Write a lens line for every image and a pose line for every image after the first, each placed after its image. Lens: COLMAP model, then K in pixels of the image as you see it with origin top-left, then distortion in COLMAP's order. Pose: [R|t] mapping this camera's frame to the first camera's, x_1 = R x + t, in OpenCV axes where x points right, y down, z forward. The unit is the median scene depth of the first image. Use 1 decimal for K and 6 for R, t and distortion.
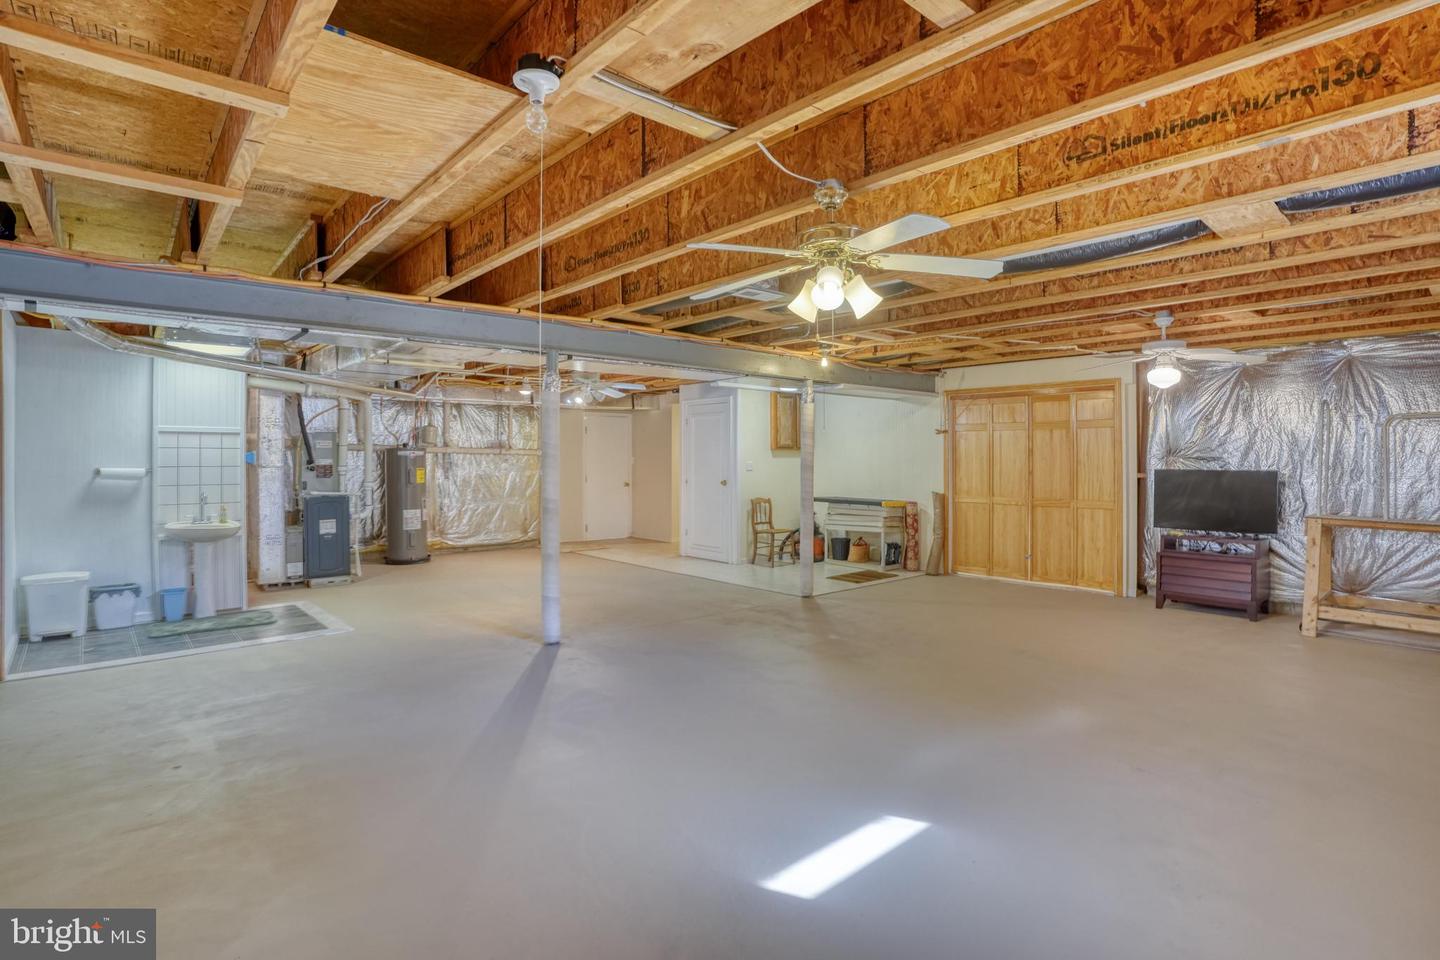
lens RADIAL K [[712.8, 0, 715.6], [0, 712.8, 474.1], [0, 0, 1]] dist [-0.065498, 0.016402]
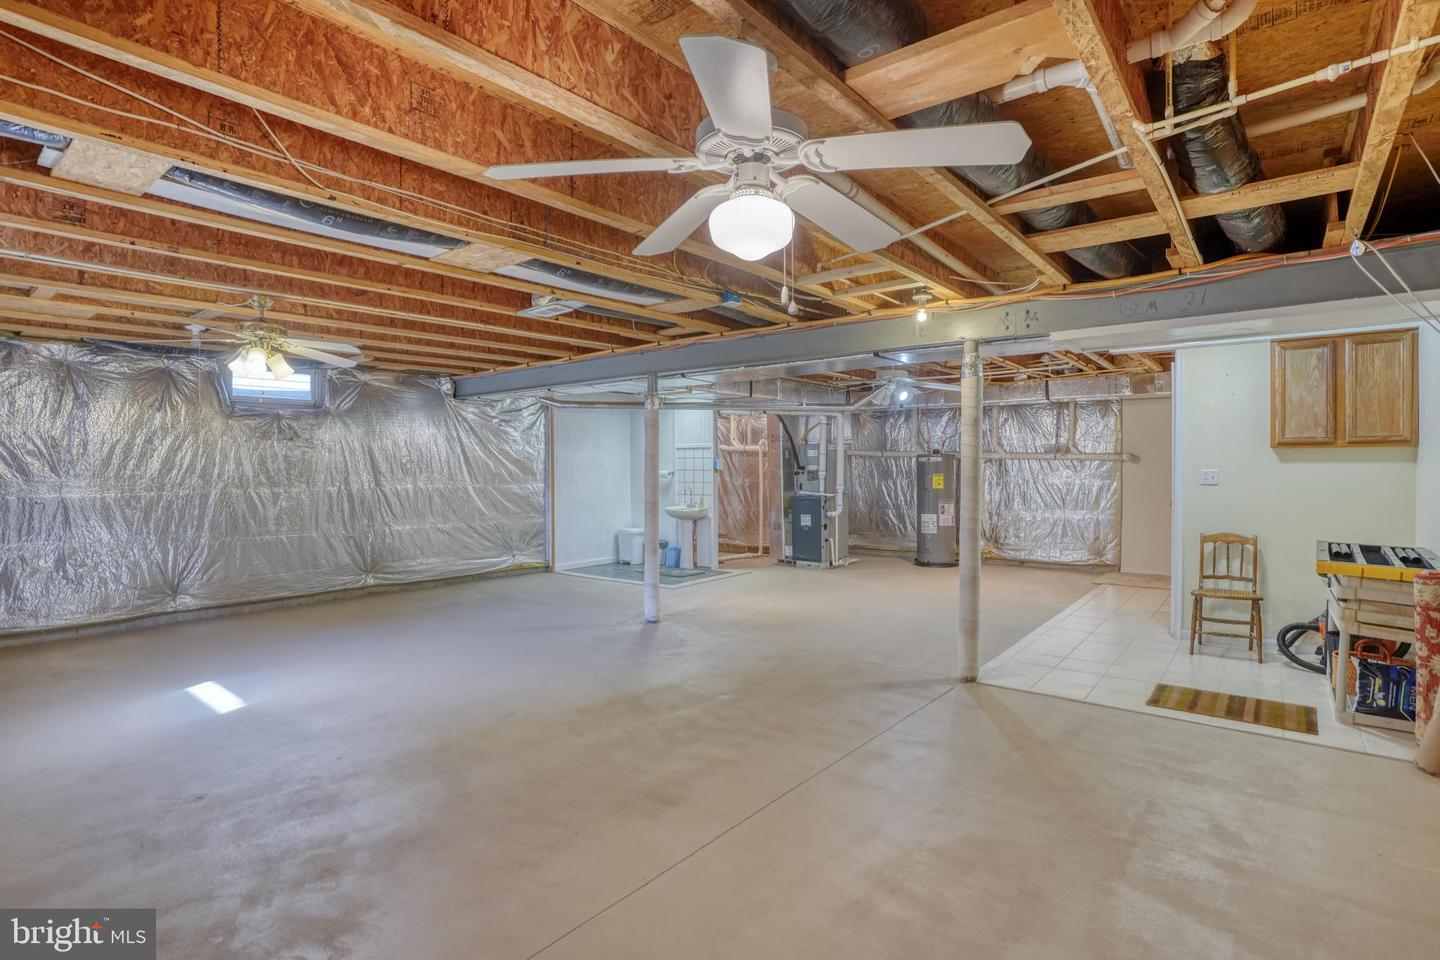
lens RADIAL K [[712.8, 0, 718.2], [0, 712.8, 474.9], [0, 0, 1]] dist [-0.065498, 0.016402]
pose [[0.165368, 0.012773, -0.986149, 0.650234], [-0.017990, 0.999789, 0.009933, -0.014208], [0.986068, 0.016098, 0.165563, 0.626745]]
